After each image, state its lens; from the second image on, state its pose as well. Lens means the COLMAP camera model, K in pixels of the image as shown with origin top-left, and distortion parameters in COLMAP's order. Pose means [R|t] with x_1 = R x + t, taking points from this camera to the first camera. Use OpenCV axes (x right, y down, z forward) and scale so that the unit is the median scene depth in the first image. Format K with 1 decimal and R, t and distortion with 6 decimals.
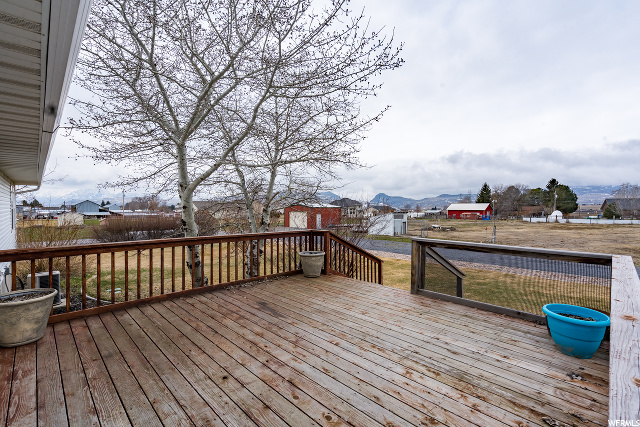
lens RADIAL K [[294.3, 0, 322.6], [0, 294.3, 211.5], [0, 0, 1]] dist [-0.000254, 0.000162]
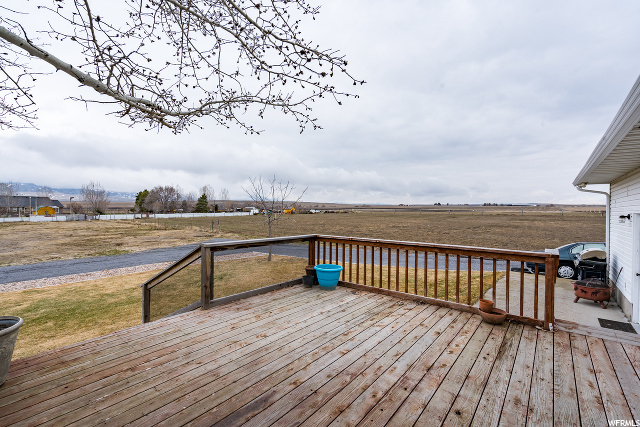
lens RADIAL K [[294.3, 0, 322.6], [0, 294.3, 211.1], [0, 0, 1]] dist [-0.000254, 0.000162]
pose [[-0.130954, -0.008923, 0.991348, -0.907102], [0.000648, 0.999959, 0.009086, -0.018958], [-0.991388, 0.001833, -0.130943, 1.217275]]
